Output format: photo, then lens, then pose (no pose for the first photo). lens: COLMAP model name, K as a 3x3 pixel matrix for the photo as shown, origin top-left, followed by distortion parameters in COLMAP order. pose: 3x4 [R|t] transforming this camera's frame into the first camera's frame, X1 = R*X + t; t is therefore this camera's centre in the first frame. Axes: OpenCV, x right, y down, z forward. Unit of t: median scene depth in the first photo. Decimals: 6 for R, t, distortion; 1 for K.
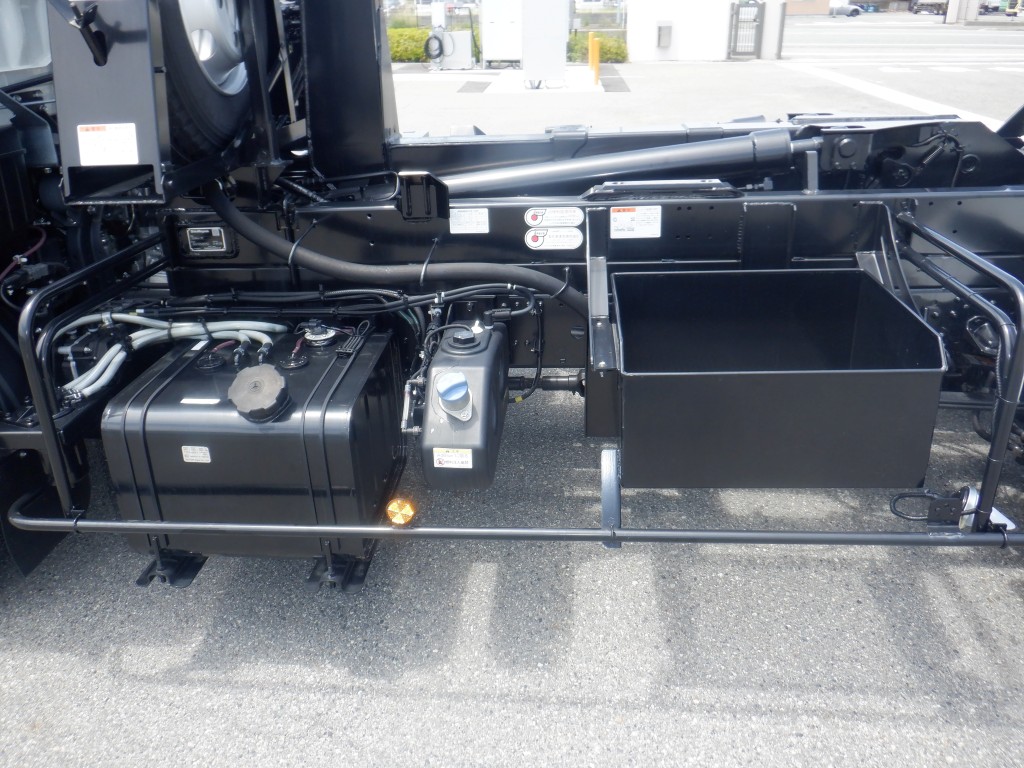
lens RADIAL K [[822.1, 0, 503.3], [0, 822.1, 378.4], [0, 0, 1]] dist [-0.023042, -0.001512]
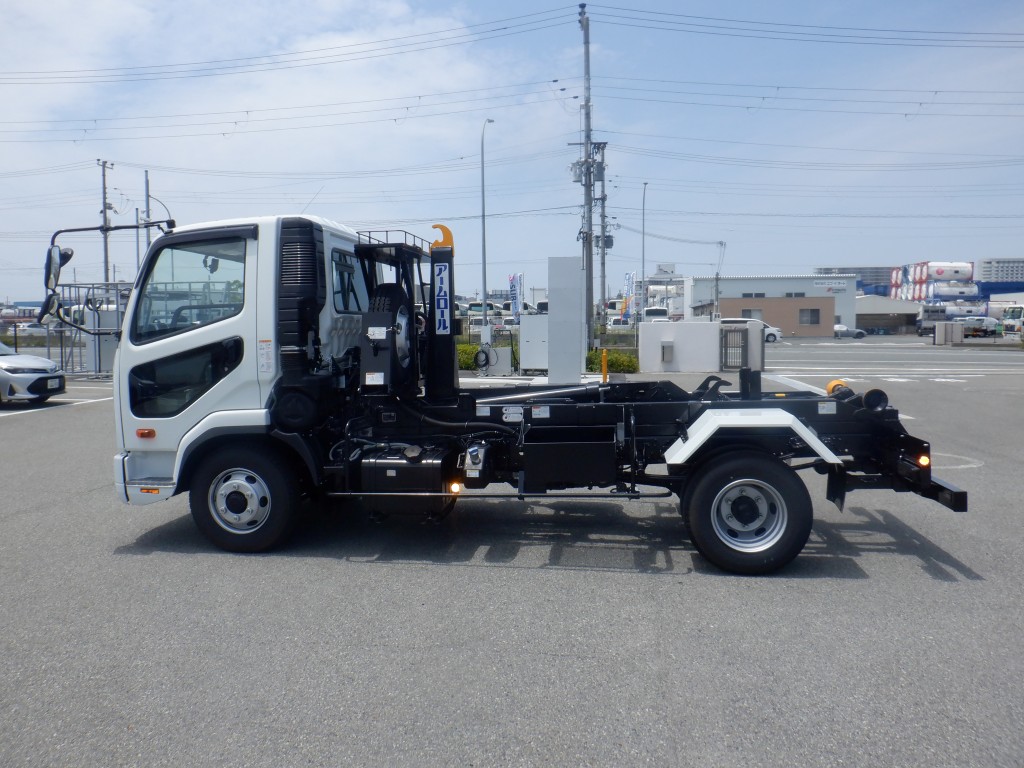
lens RADIAL K [[811.3, 0, 497.3], [0, 811.3, 384.6], [0, 0, 1]] dist [-0.003398, -0.003826]
pose [[0.997993, 0.017036, -0.060994, 0.179046], [-0.037162, 0.937412, -0.346233, 0.698493], [0.051278, 0.347805, 0.936164, -1.676470]]
